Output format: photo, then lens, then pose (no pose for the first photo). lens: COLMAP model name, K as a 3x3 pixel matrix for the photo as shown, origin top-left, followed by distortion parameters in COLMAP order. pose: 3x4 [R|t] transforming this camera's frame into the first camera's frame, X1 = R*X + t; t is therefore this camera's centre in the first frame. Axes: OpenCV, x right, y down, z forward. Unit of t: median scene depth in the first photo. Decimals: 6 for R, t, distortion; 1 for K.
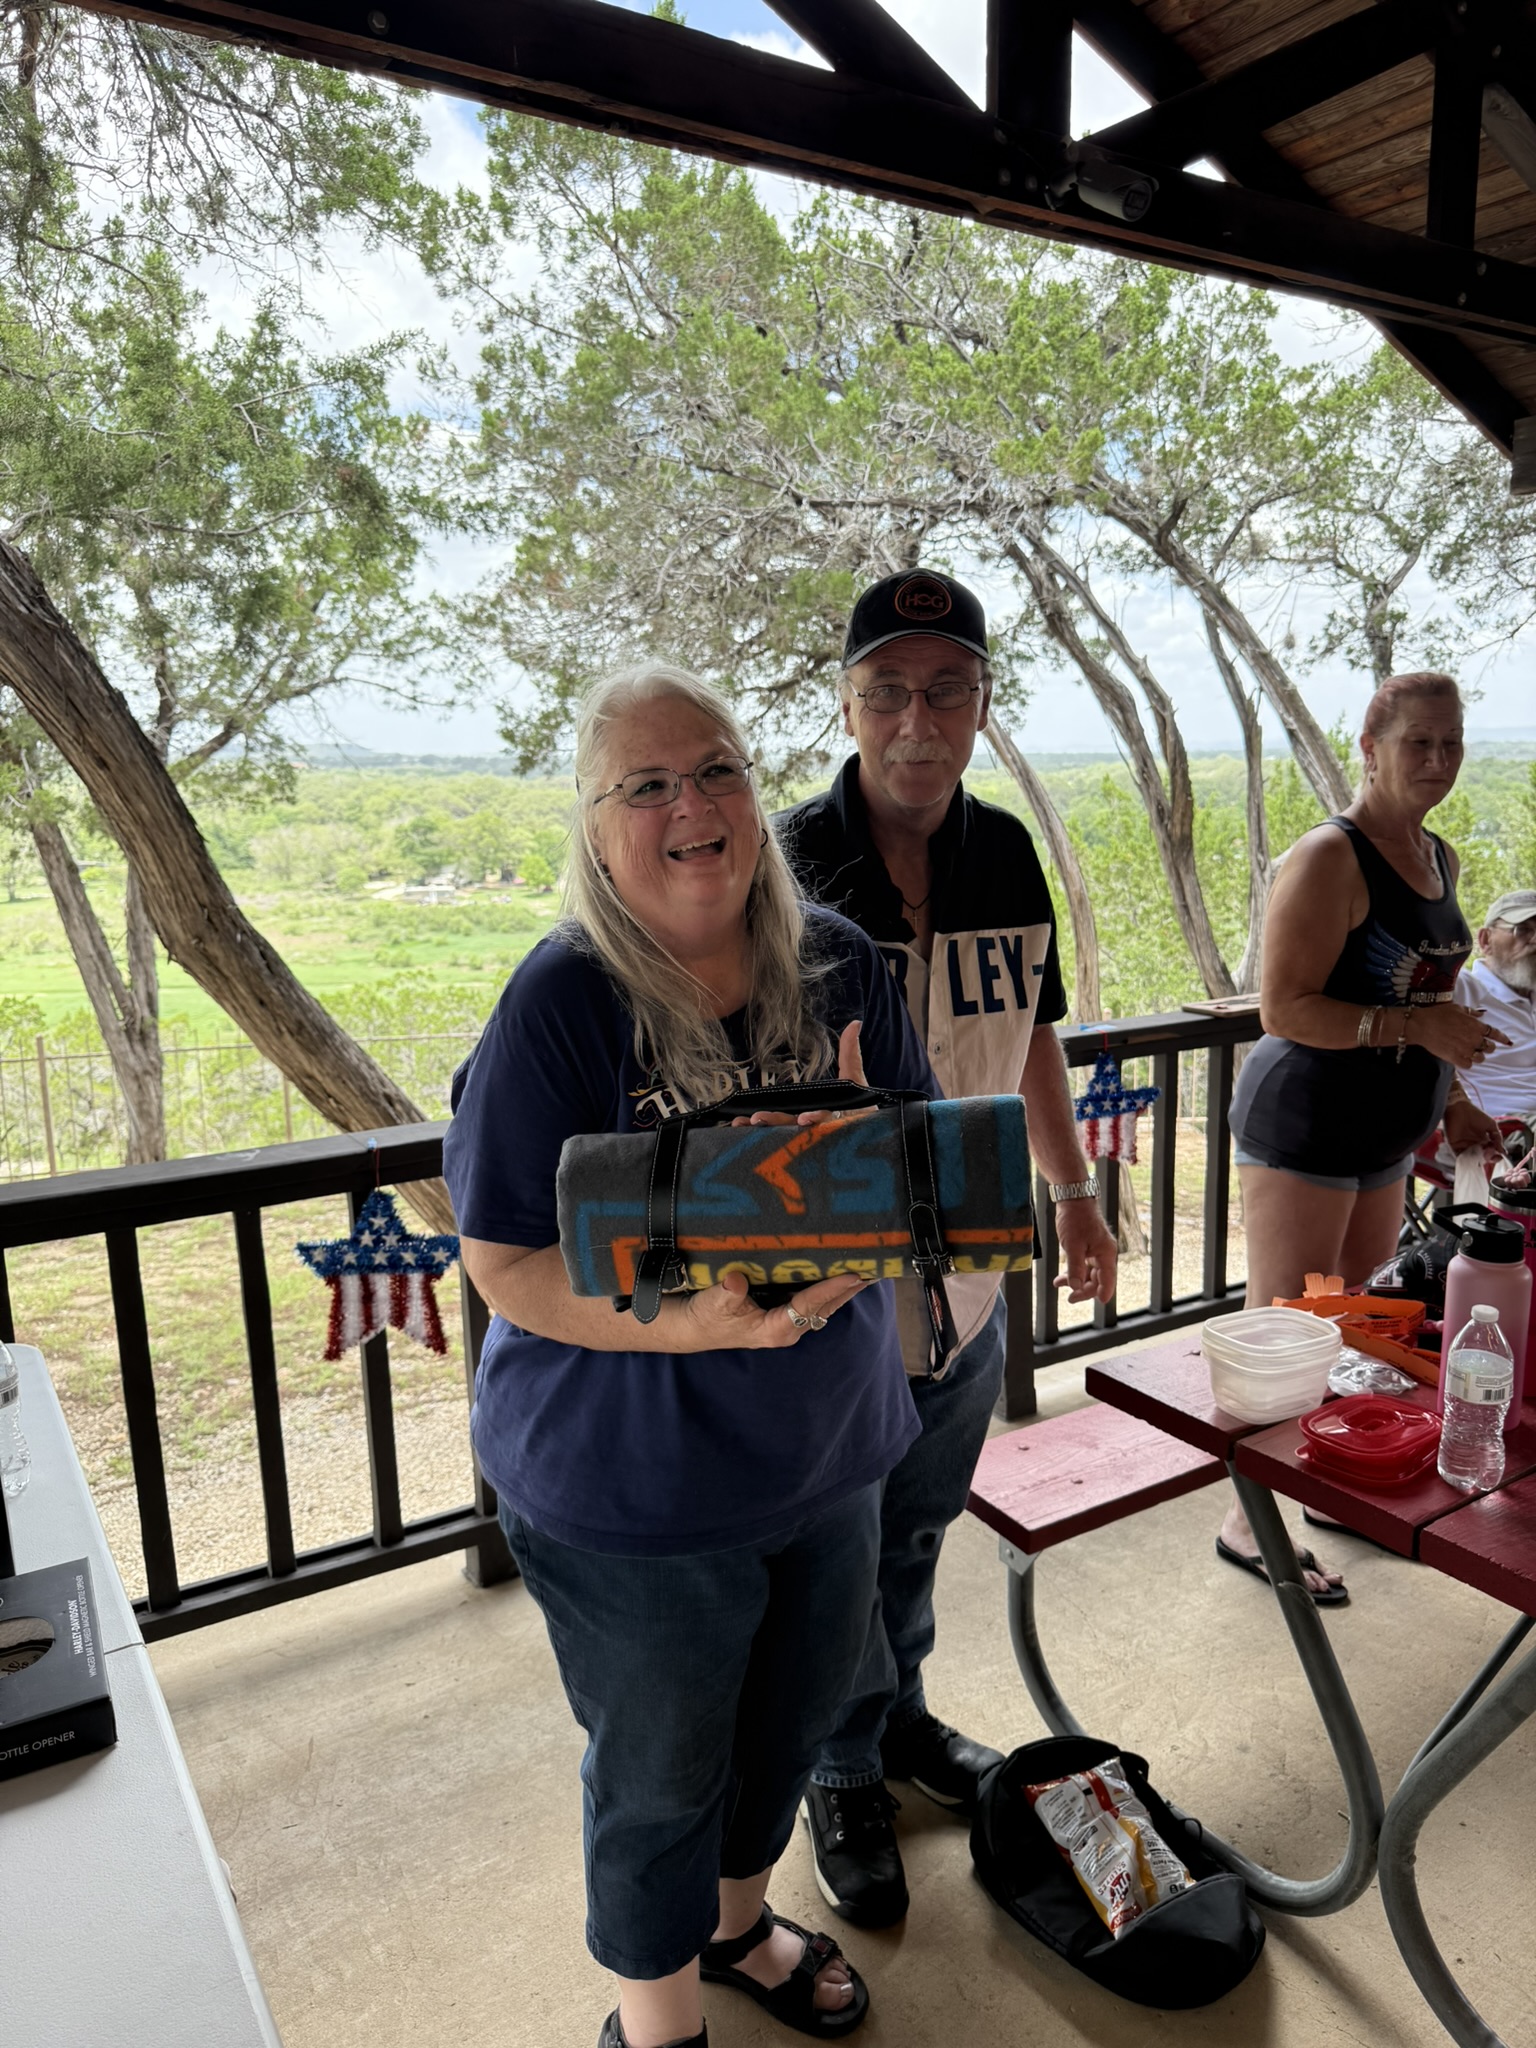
lens RADIAL K [[1460.3, 0, 781.2], [0, 1460.3, 1036.4], [0, 0, 1]] dist [0.001015, -0.012878]
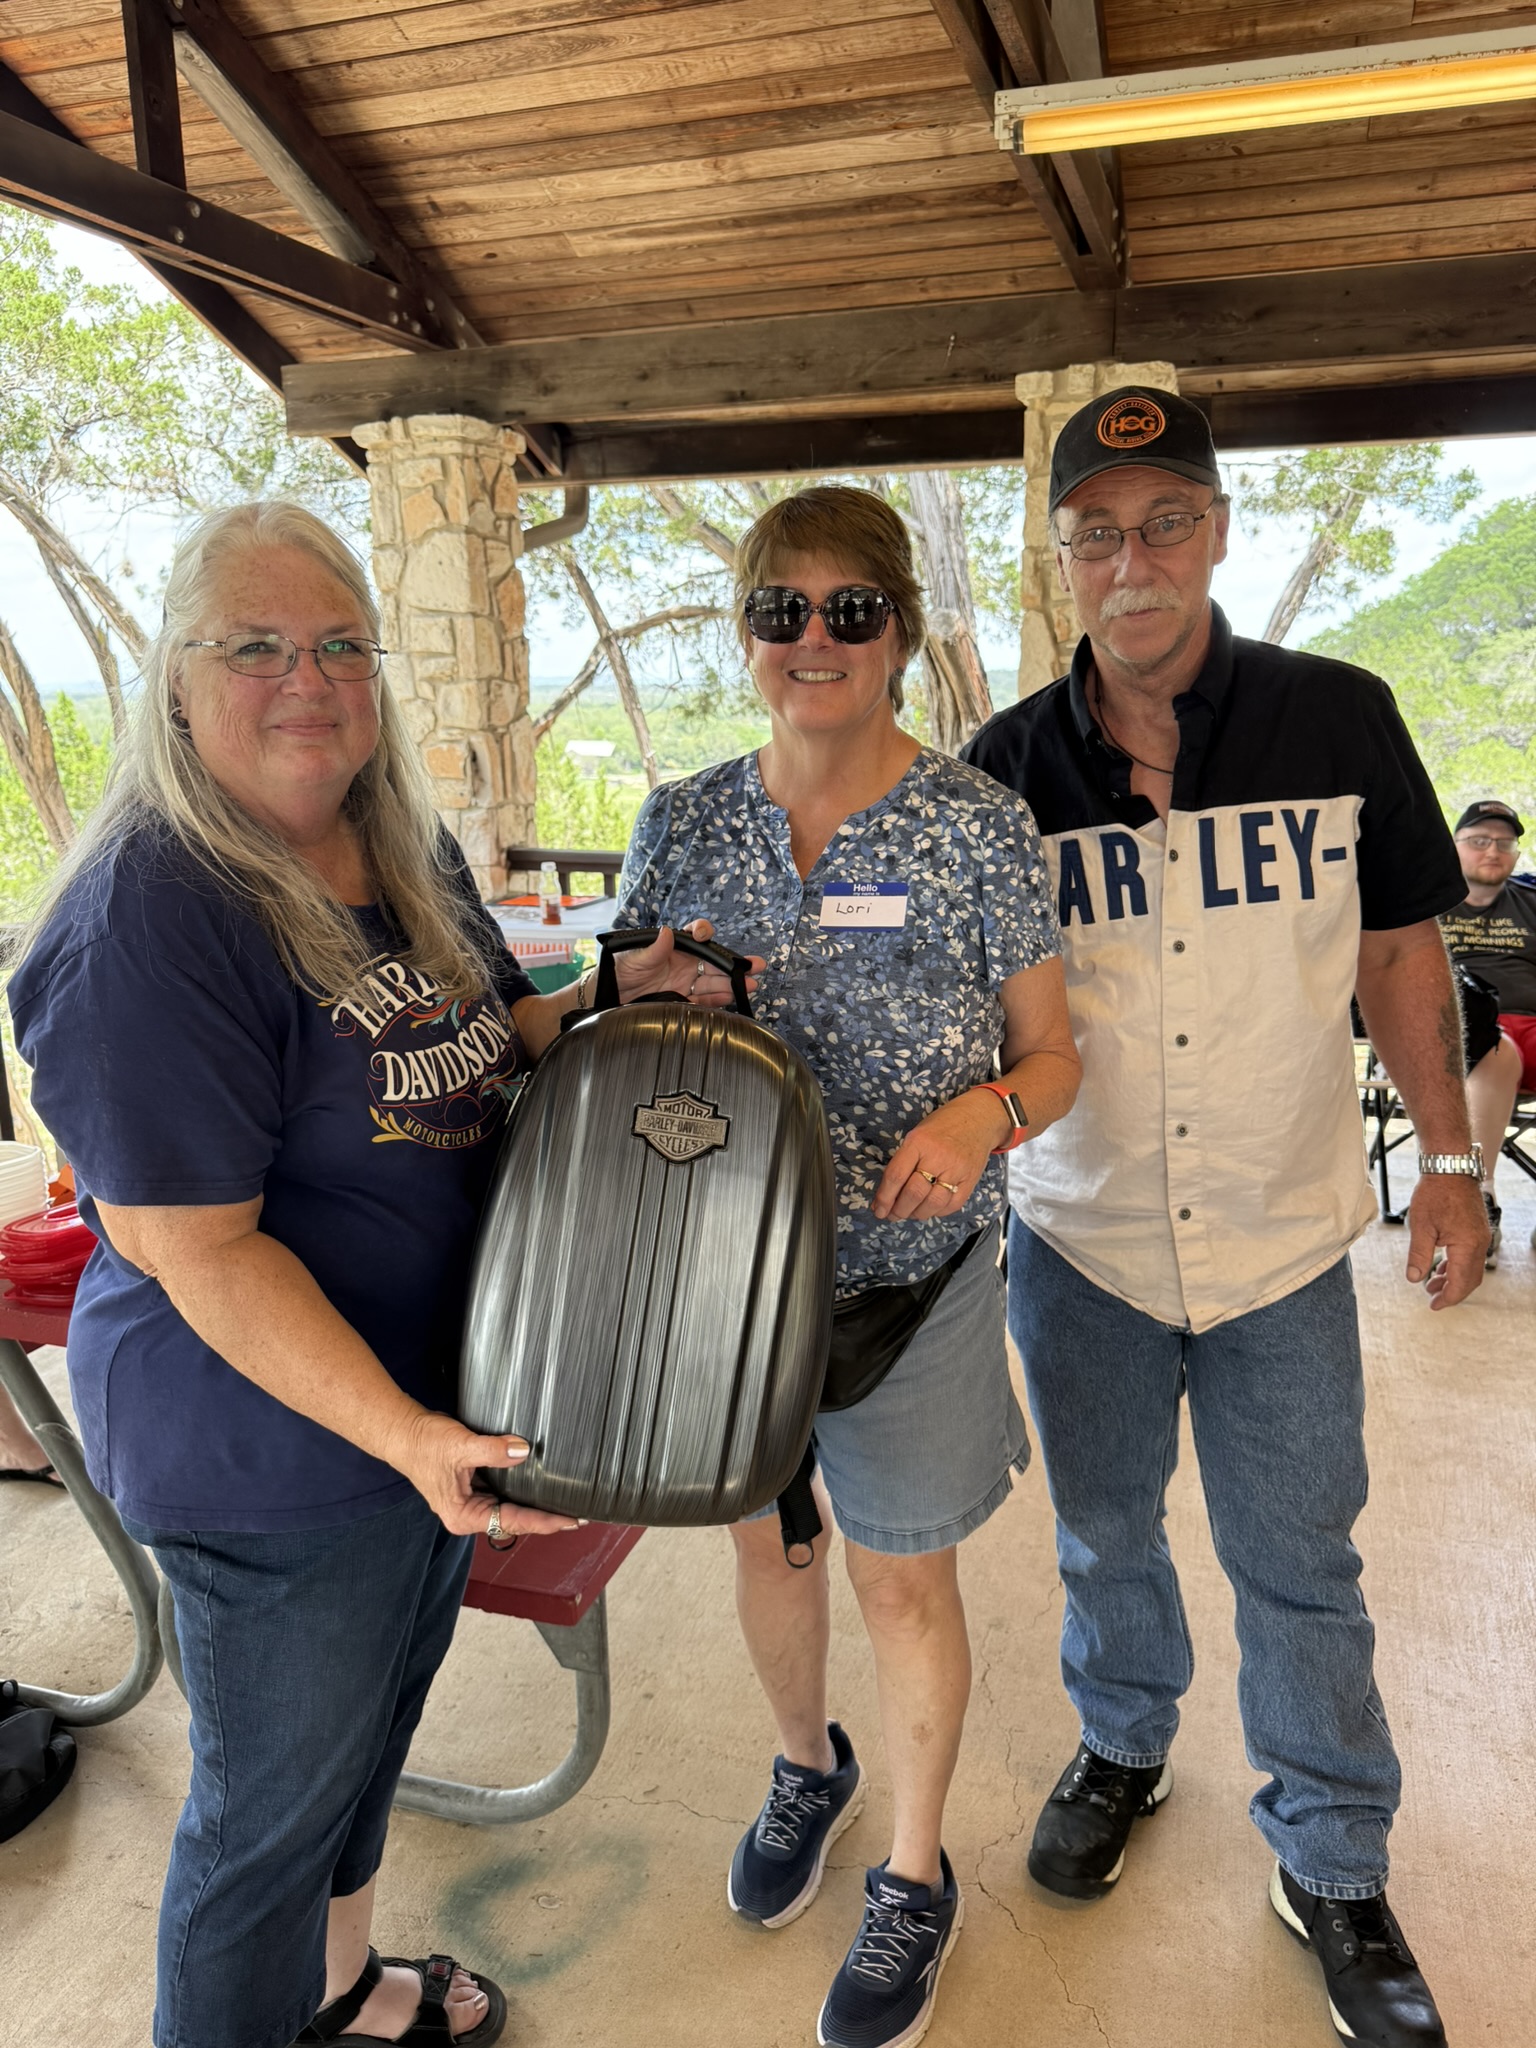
lens RADIAL K [[1465.6, 0, 780.3], [0, 1465.6, 1028.6], [0, 0, 1]] dist [-0.003521, -0.005380]
pose [[0.772376, -0.134586, 0.620742, 0.037481], [0.115157, 0.990769, 0.071526, 0.019764], [-0.624639, 0.016238, 0.780745, -0.048029]]
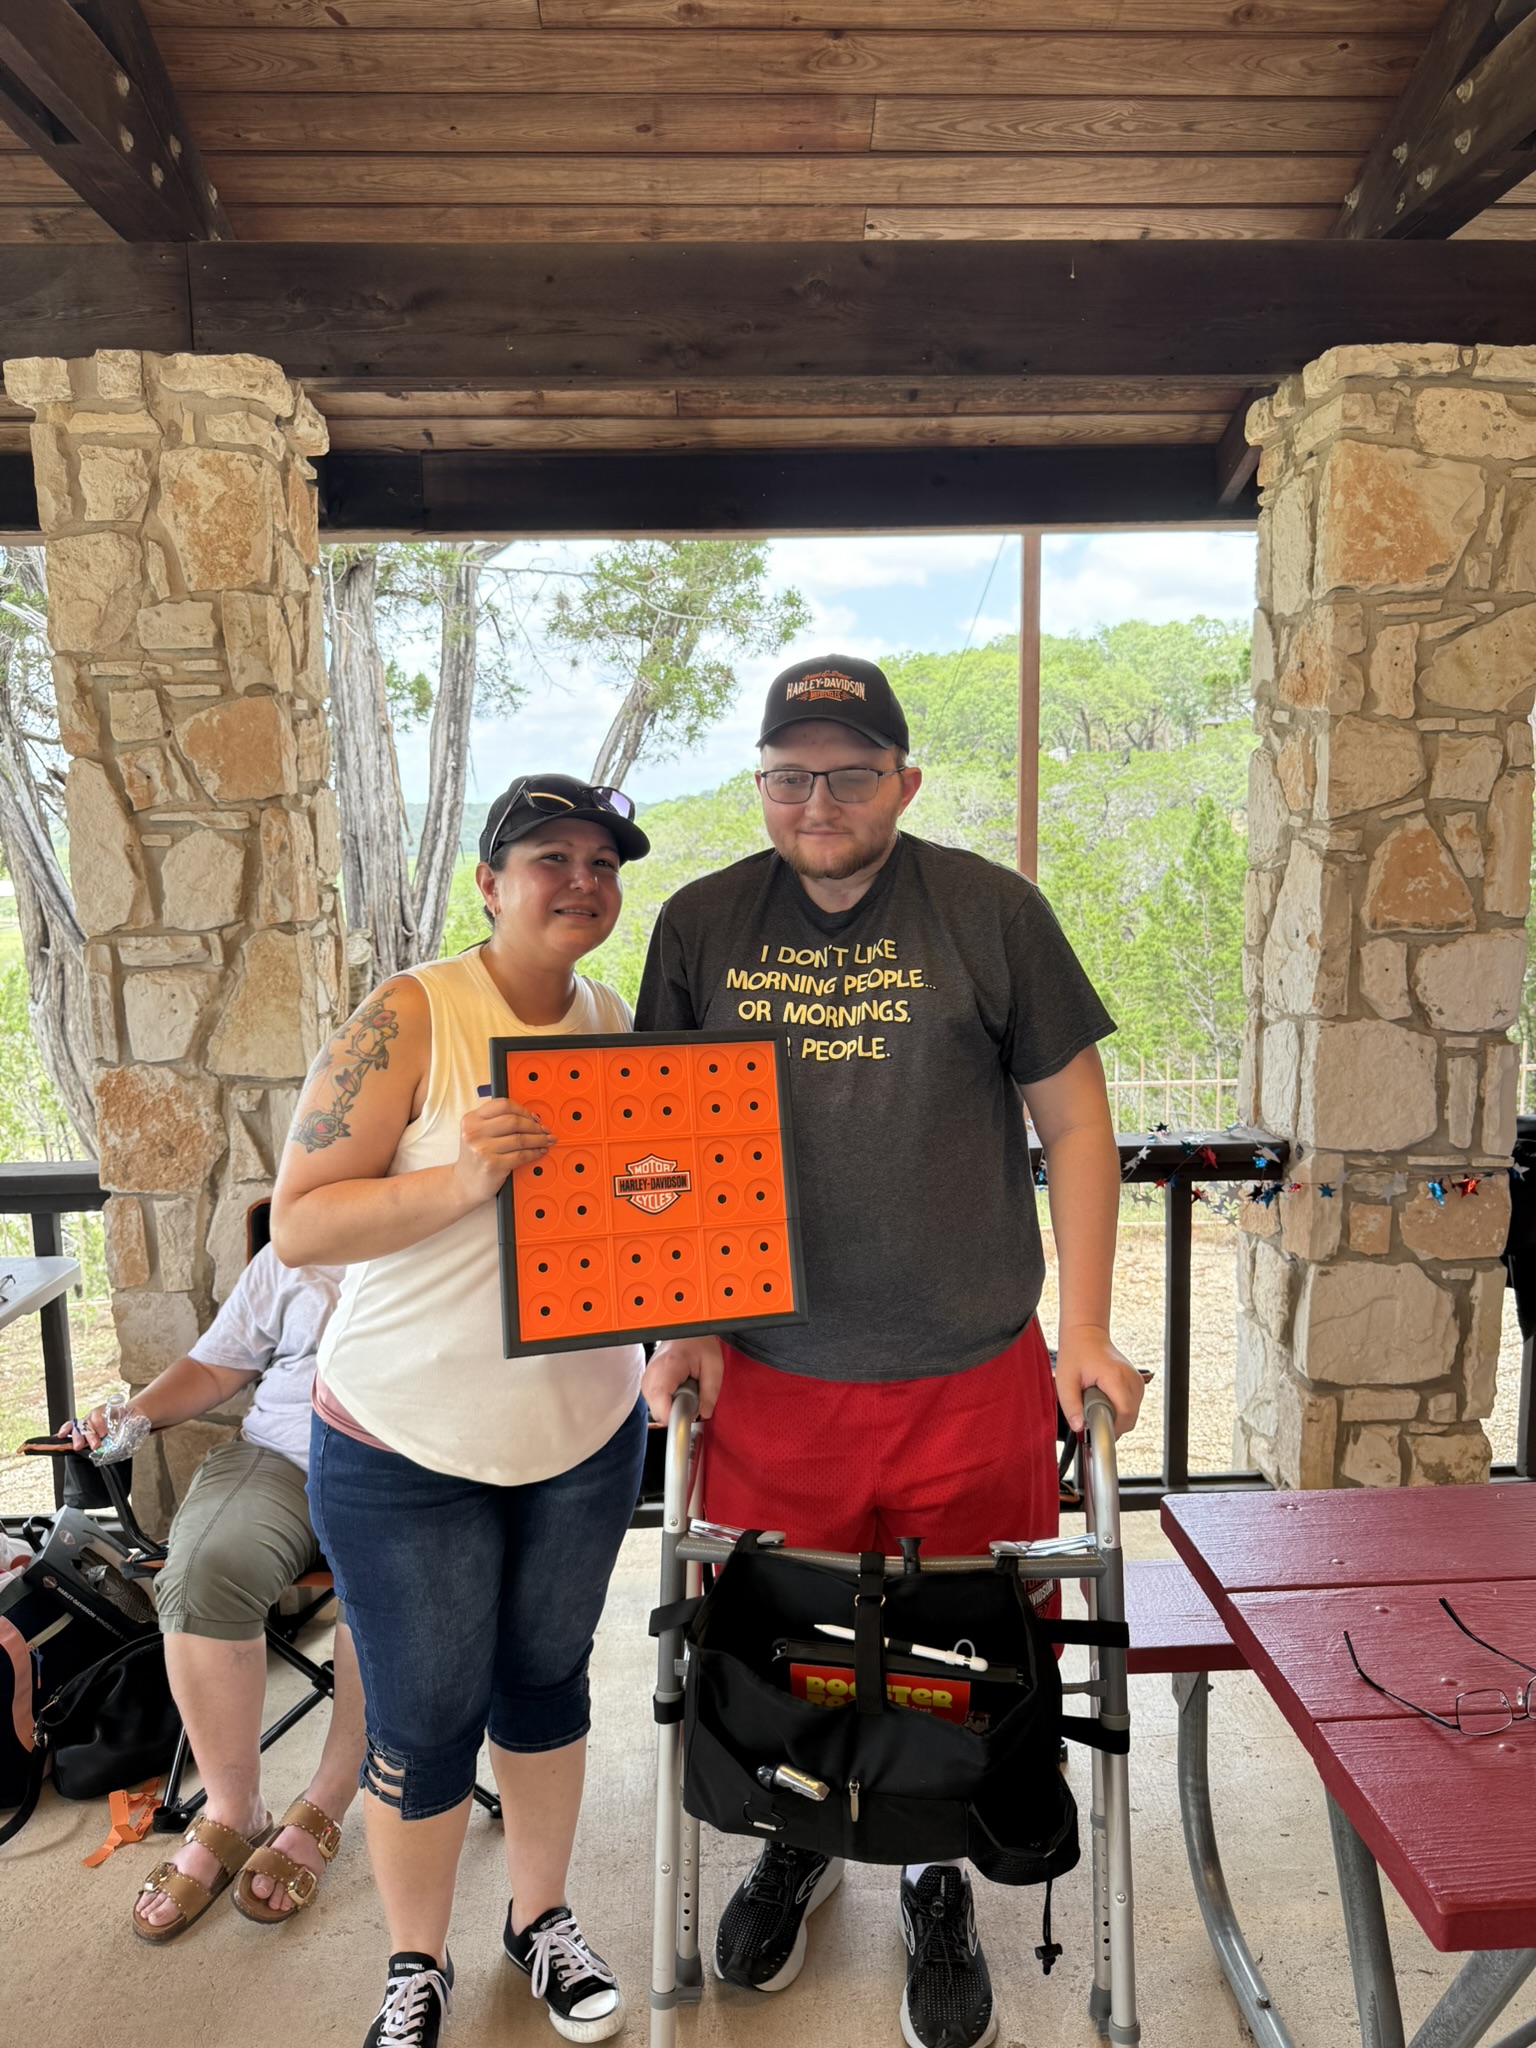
lens RADIAL K [[1446.8, 0, 769.6], [0, 1446.8, 1025.8], [0, 0, 1]] dist [0.023988, -0.042797]
pose [[0.498160, -0.116439, 0.859232, 0.317621], [0.169648, 0.984879, 0.035108, -0.021150], [-0.850327, 0.128278, 0.510381, 0.054847]]
